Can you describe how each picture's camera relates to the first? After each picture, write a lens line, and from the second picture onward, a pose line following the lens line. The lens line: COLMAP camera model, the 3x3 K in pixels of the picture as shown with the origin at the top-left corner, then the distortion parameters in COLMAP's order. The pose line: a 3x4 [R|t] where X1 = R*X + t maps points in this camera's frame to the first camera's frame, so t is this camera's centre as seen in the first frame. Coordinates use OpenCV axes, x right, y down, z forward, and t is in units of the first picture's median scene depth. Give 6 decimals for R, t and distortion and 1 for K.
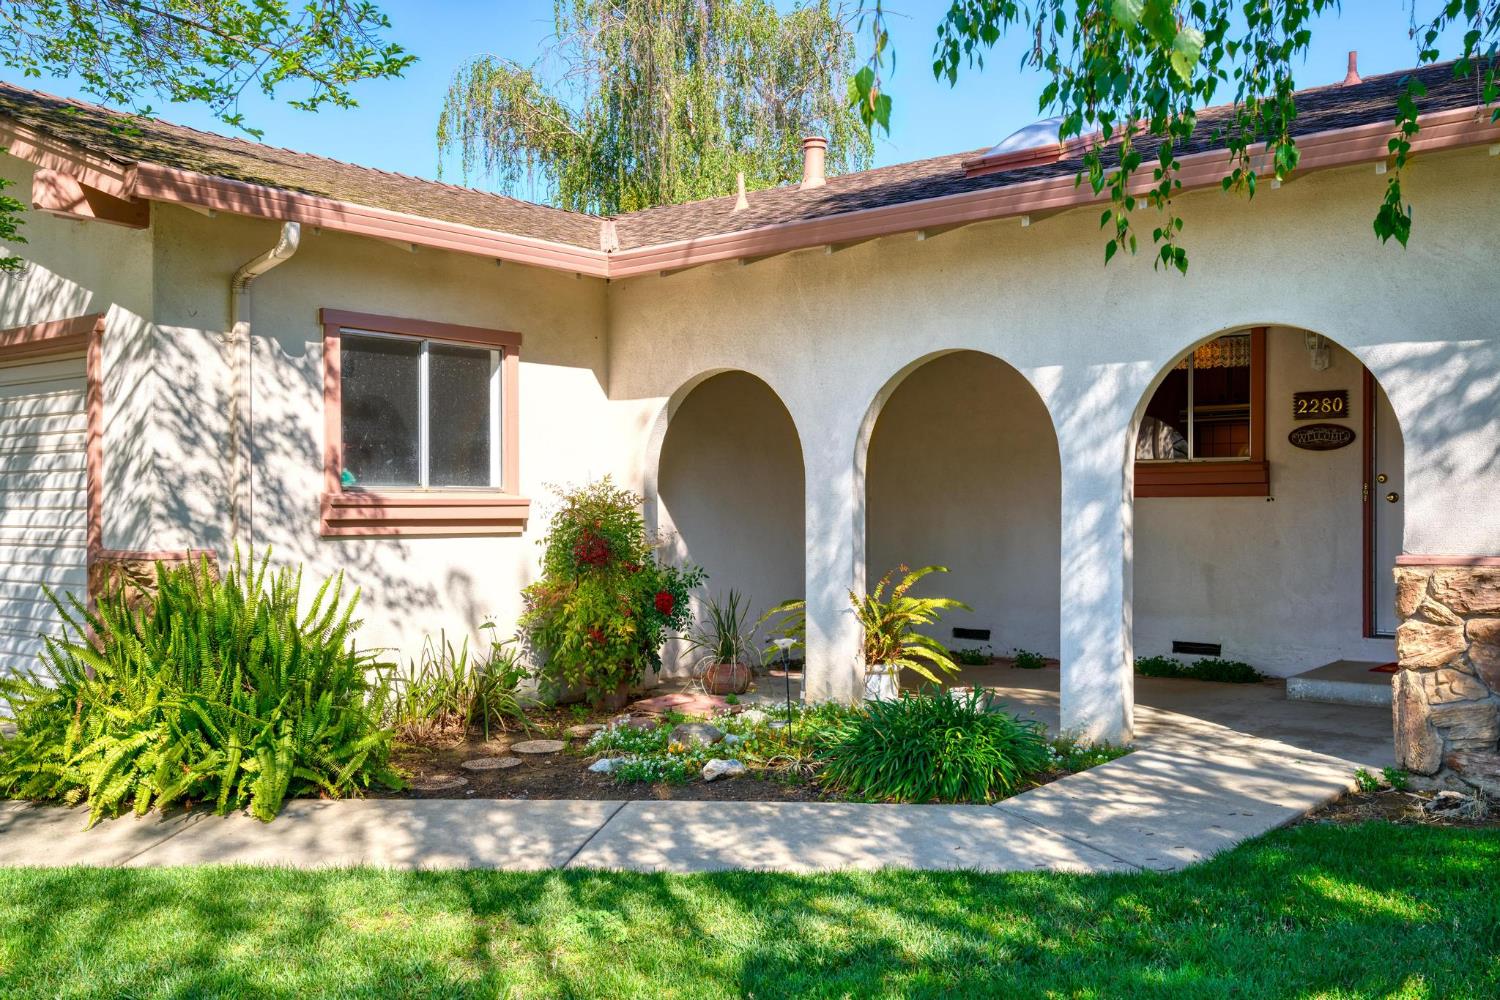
lens RADIAL K [[1401.2, 0, 748.7], [0, 1401.2, 493.8], [0, 0, 1]] dist [0.006841, 0.000000]
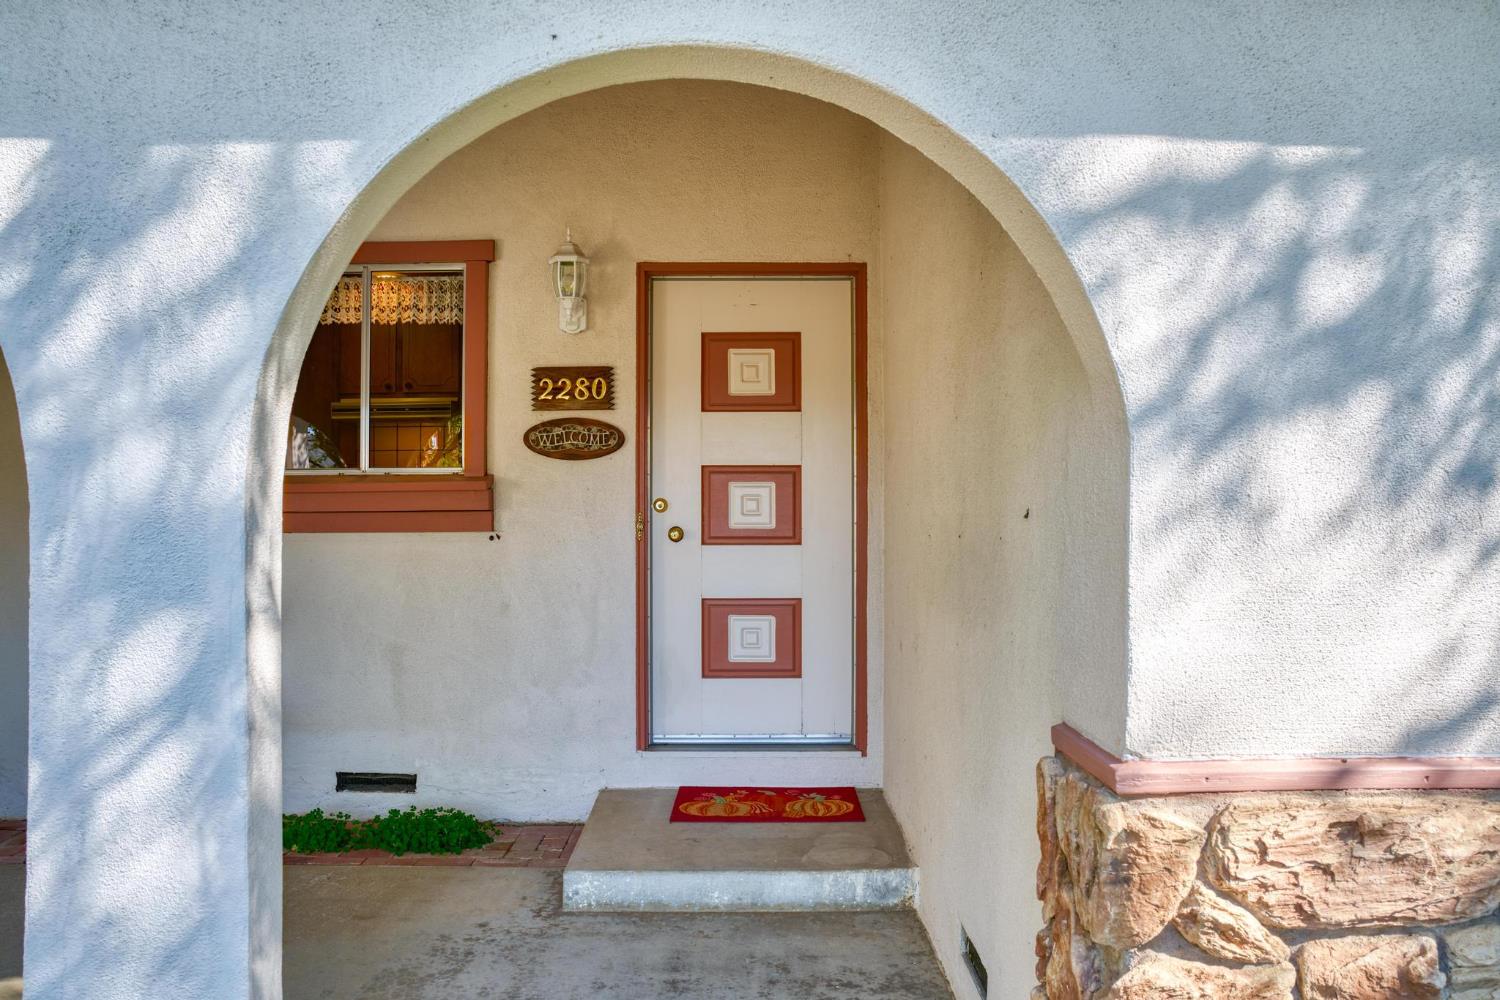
lens RADIAL K [[1173.0, 0, 747.7], [0, 1173.0, 491.0], [0, 0, 1]] dist [-0.058762, 0.008637]
pose [[0.782897, 0.006425, 0.622118, 0.191580], [-0.002261, 0.999969, -0.007481, -0.017875], [-0.622147, 0.004450, 0.782888, 0.733929]]
